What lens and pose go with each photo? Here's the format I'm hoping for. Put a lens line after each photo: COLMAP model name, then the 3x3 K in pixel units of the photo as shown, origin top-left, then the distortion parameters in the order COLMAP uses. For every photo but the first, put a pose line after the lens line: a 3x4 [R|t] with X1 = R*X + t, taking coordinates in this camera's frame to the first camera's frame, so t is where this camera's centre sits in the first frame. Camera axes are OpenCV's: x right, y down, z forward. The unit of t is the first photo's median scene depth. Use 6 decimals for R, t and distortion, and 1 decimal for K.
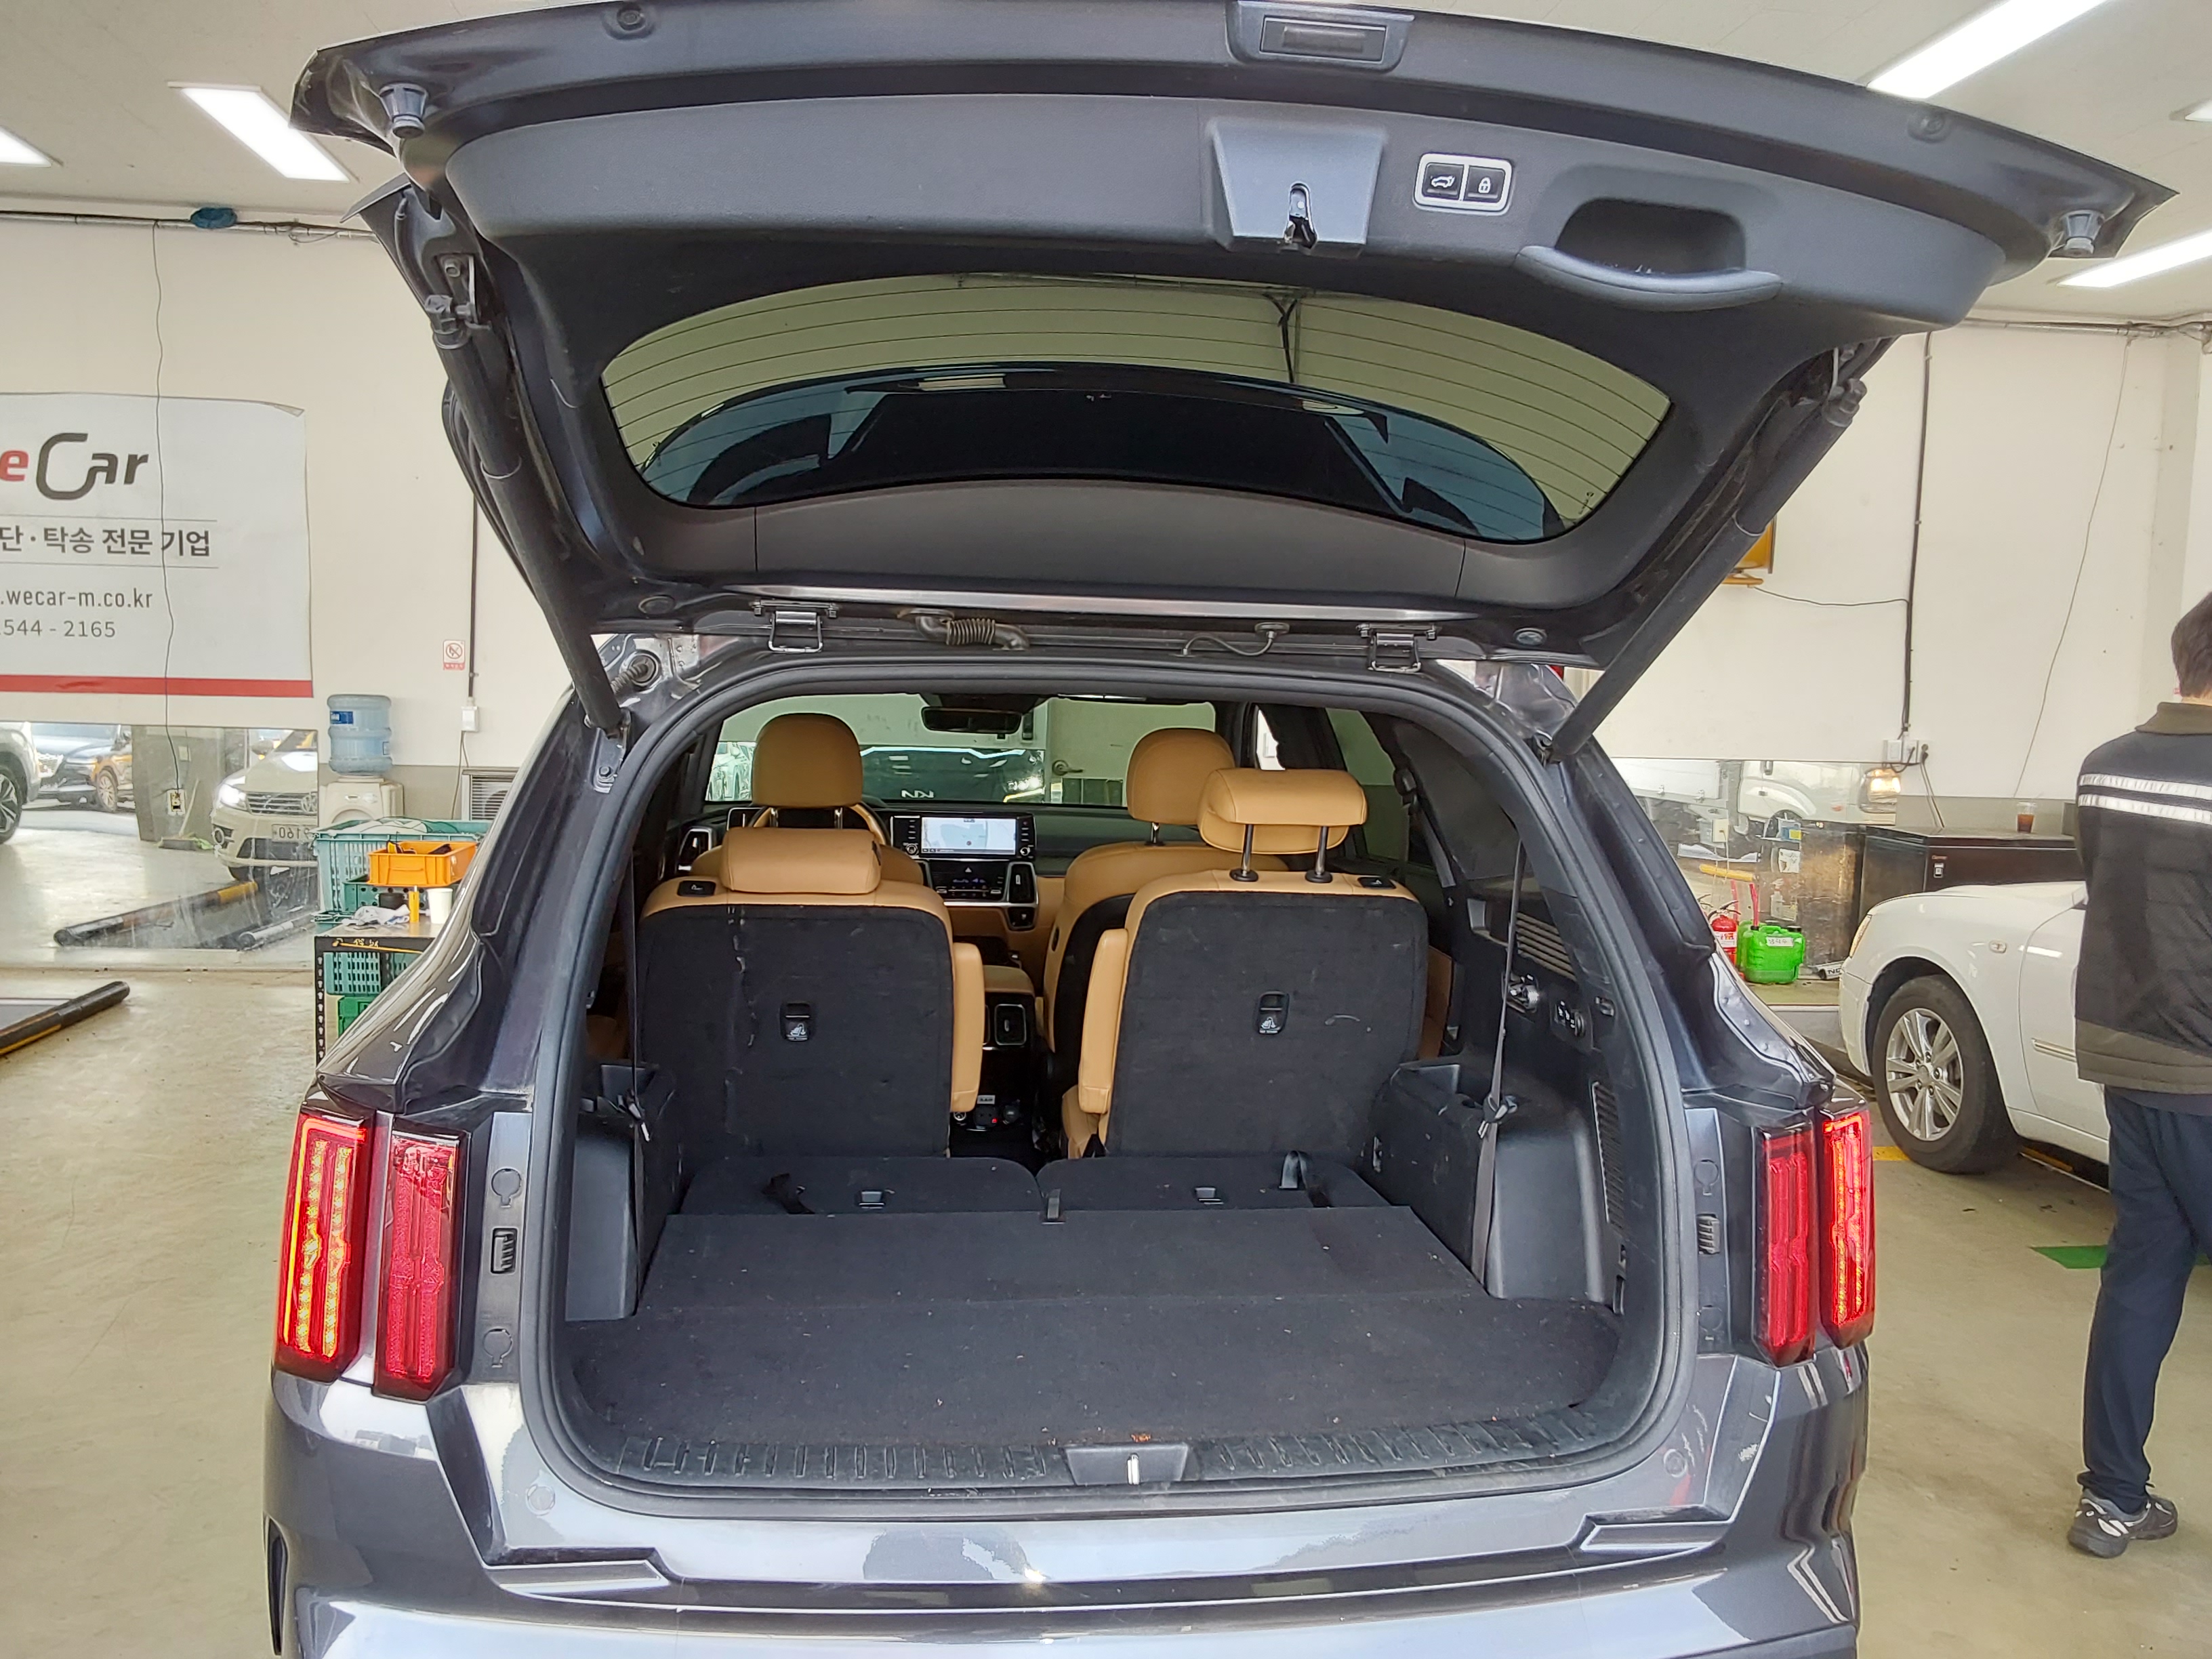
lens RADIAL K [[1830.2, 0, 1106.0], [0, 1830.2, 829.5], [0, 0, 1]] dist [-0.001402, -0.001777]
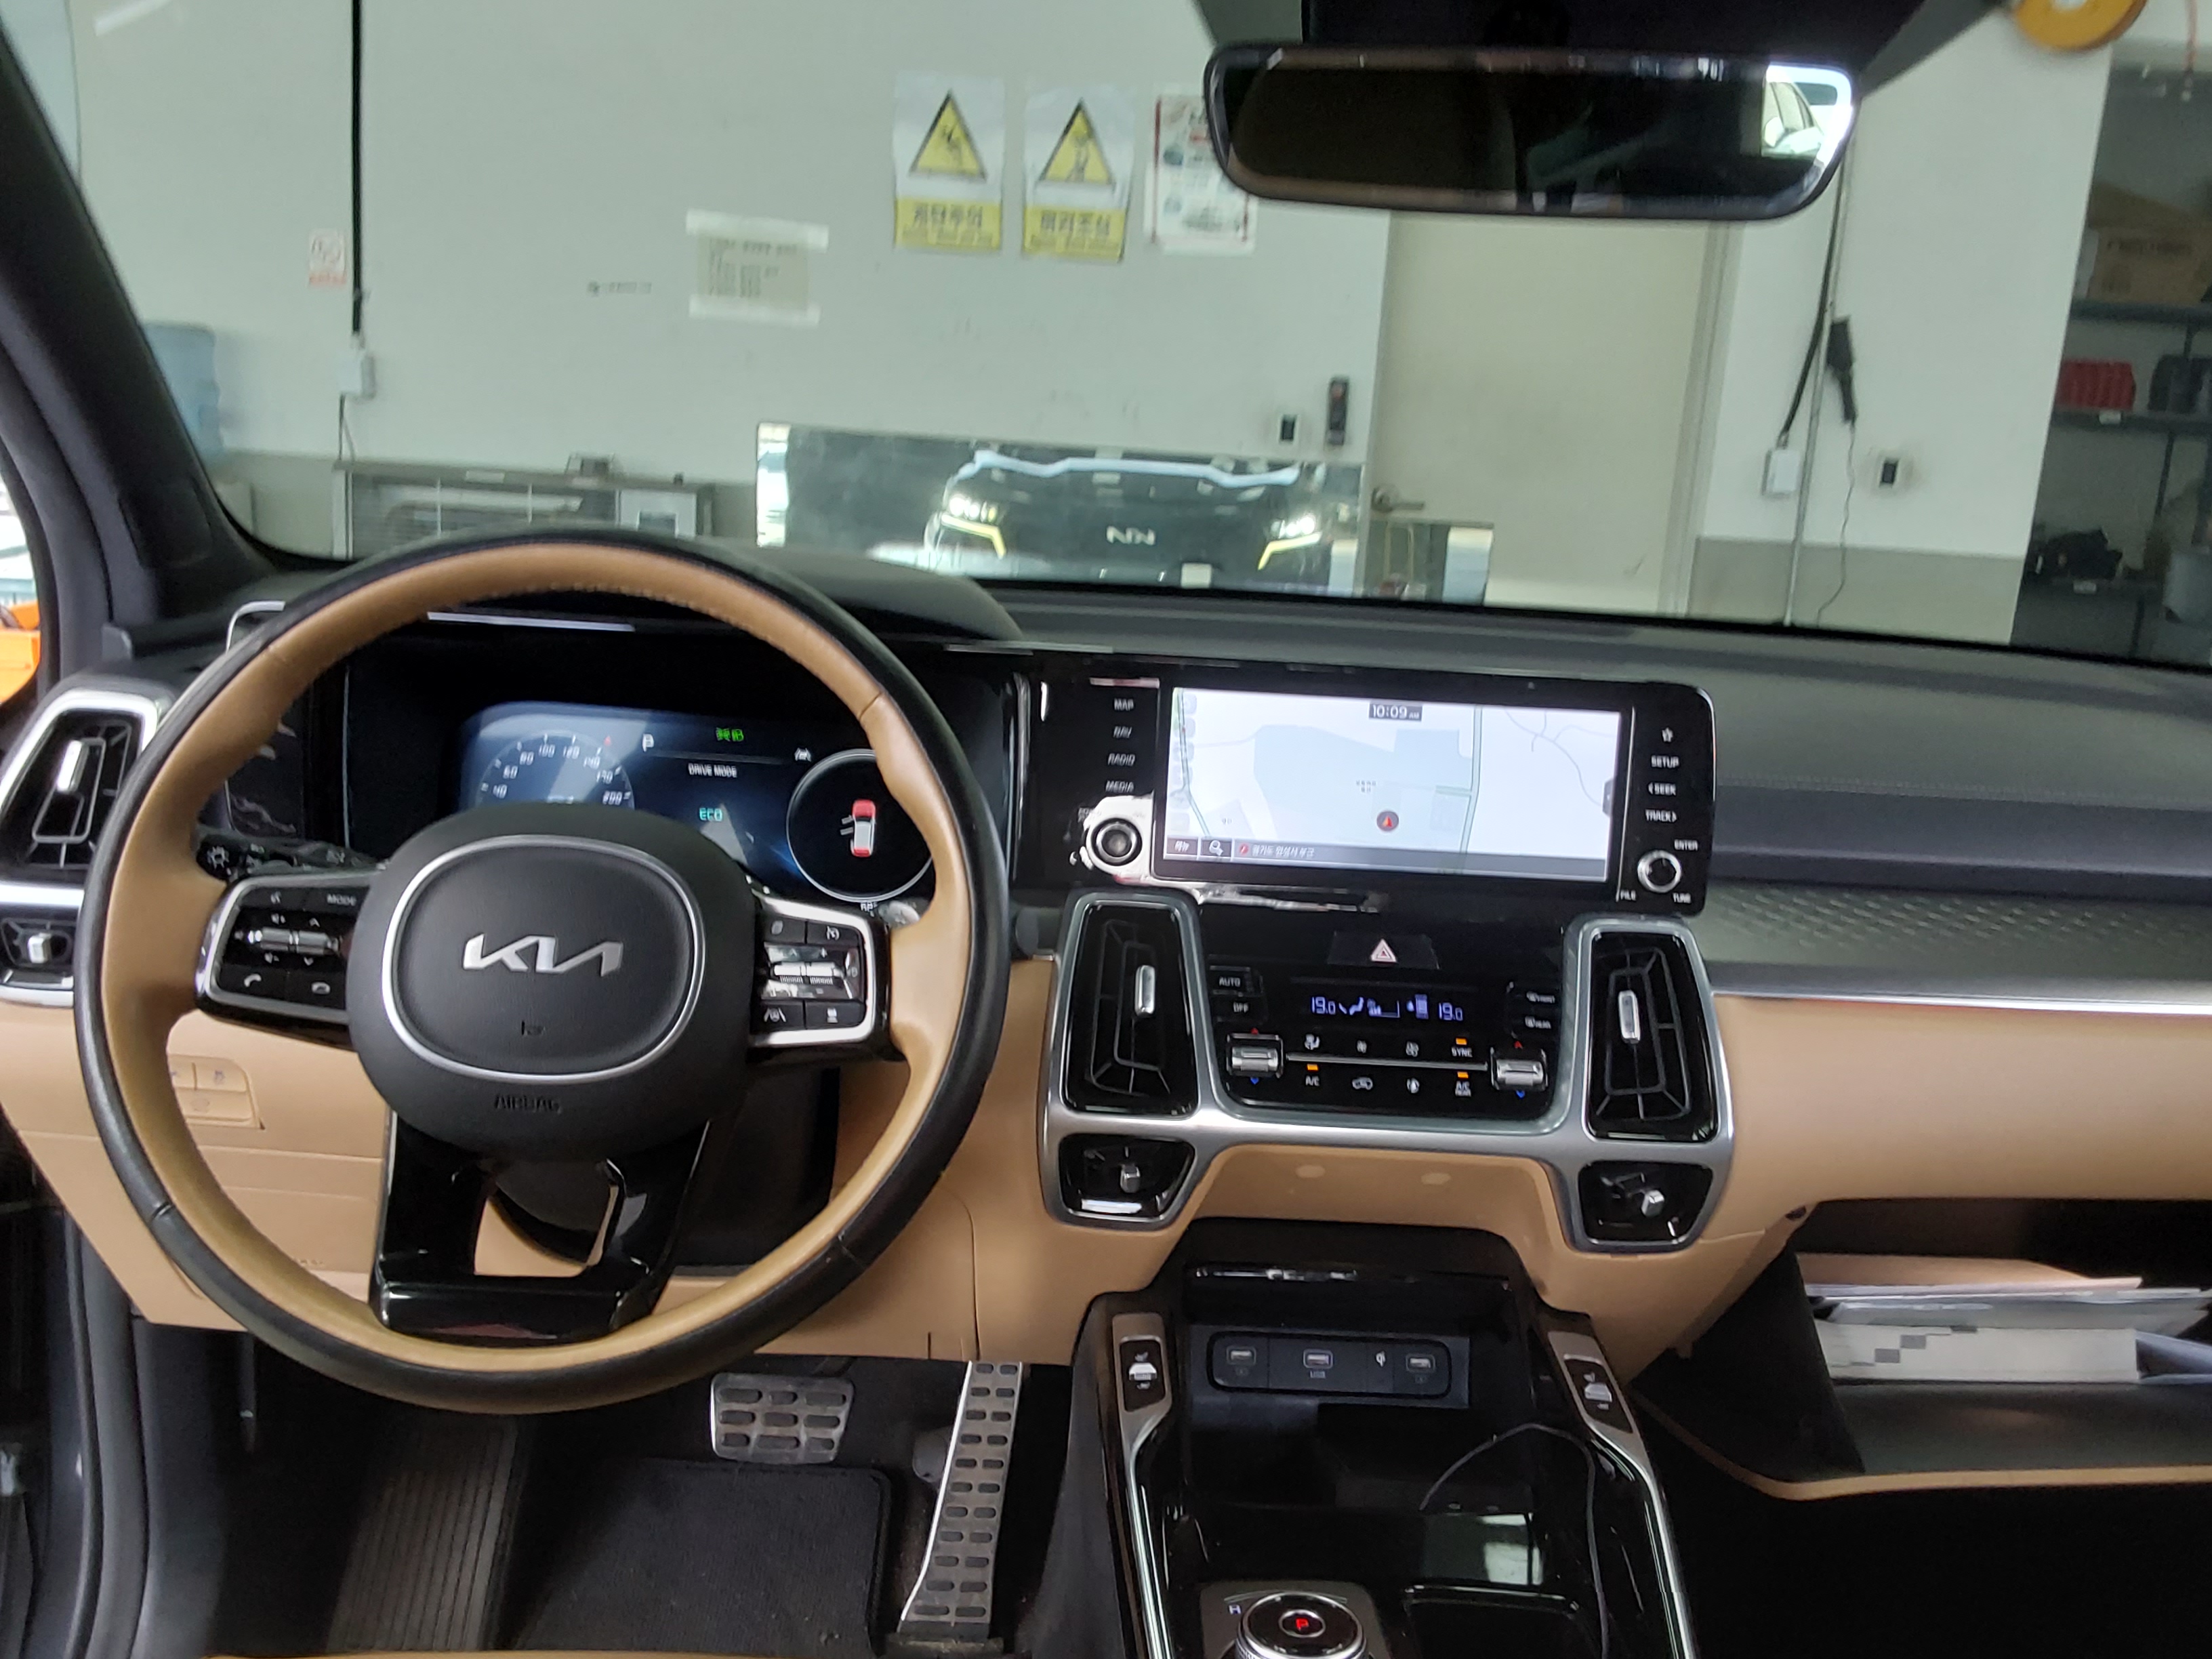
lens RADIAL K [[1830.2, 0, 1106.0], [0, 1830.2, 829.5], [0, 0, 1]] dist [-0.001402, -0.001777]
pose [[0.992699, 0.048755, -0.110326, -0.083784], [-0.032137, 0.988513, 0.147680, -0.021441], [0.116259, -0.143056, 0.982863, 0.787942]]
